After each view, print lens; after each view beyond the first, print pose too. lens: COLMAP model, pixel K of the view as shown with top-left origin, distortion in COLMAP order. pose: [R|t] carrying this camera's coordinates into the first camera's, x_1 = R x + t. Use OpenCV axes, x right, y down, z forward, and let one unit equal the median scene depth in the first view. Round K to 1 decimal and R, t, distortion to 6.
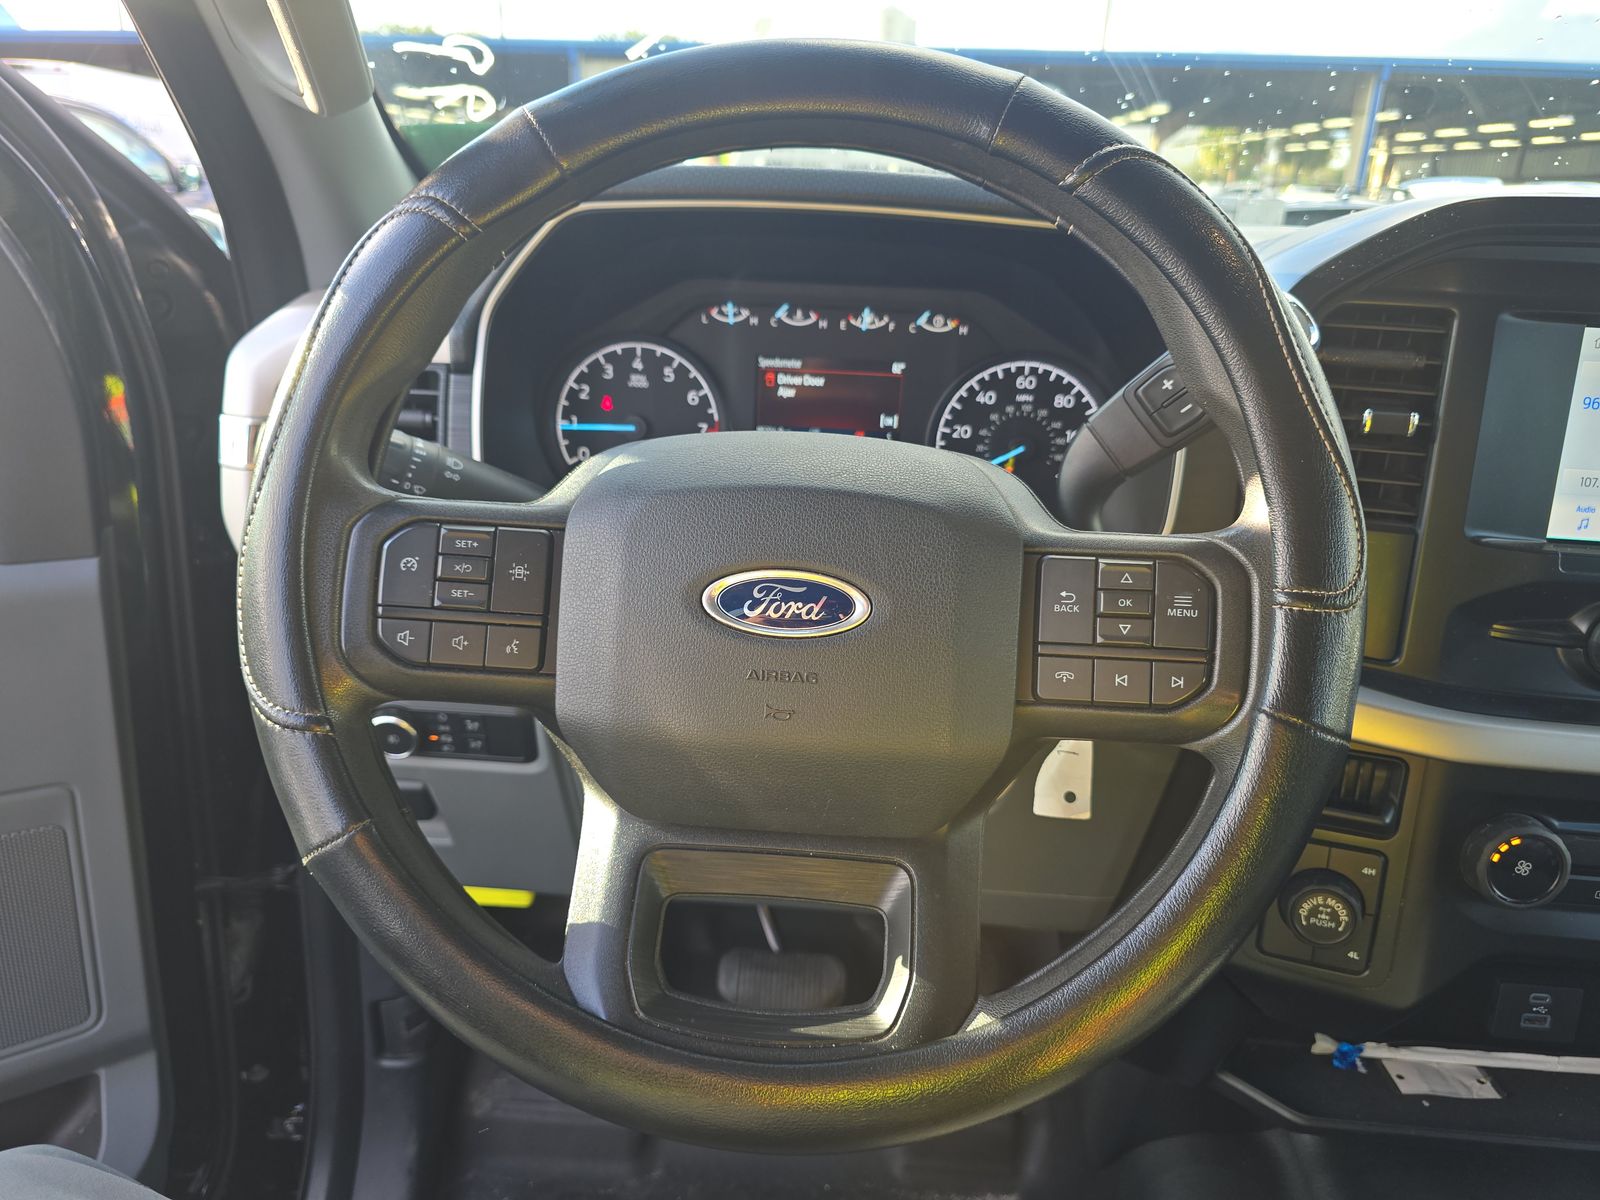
lens RADIAL K [[1088.7, 0, 807.0], [0, 1088.7, 594.1], [0, 0, 1]] dist [0.057354, -0.047569]
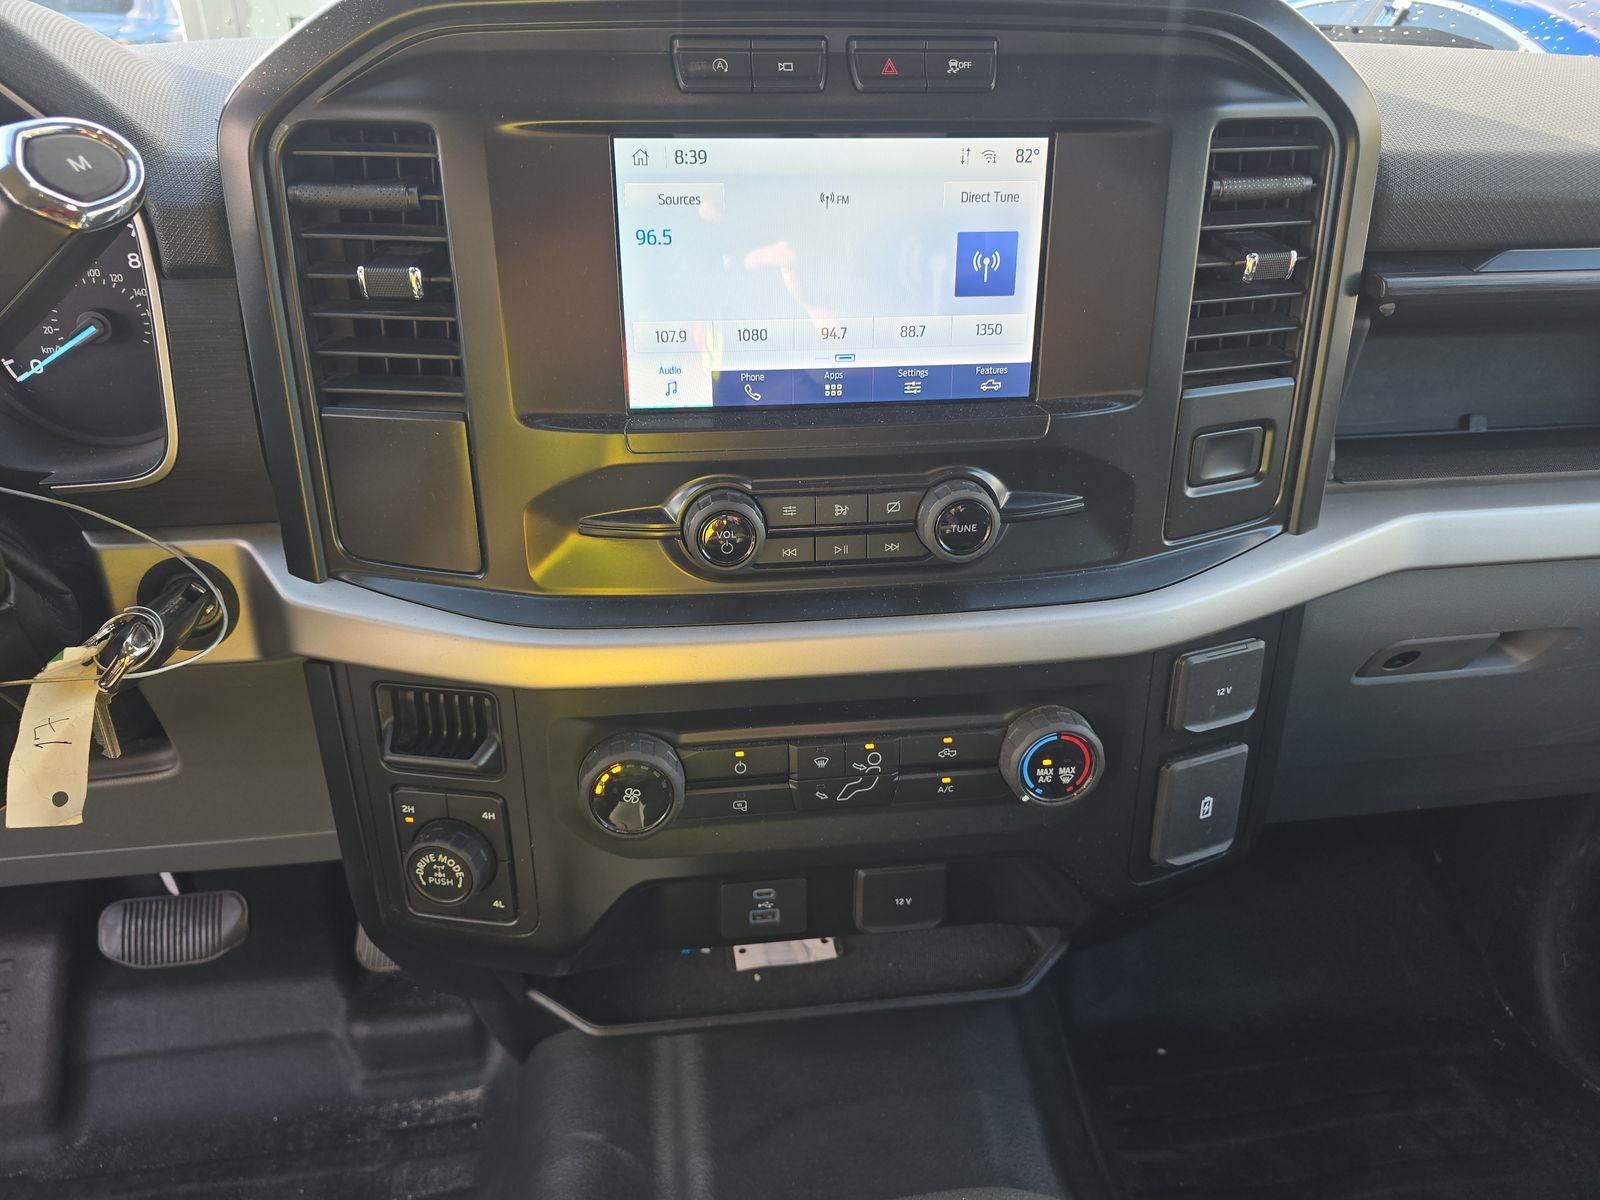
lens RADIAL K [[1088.7, 0, 785.4], [0, 1088.7, 594.8], [0, 0, 1]] dist [0.057354, -0.047569]
pose [[0.984143, -0.123531, 0.127289, 0.562484], [0.098512, 0.977425, 0.186913, -0.047966], [-0.147505, -0.171410, 0.974095, 0.138780]]
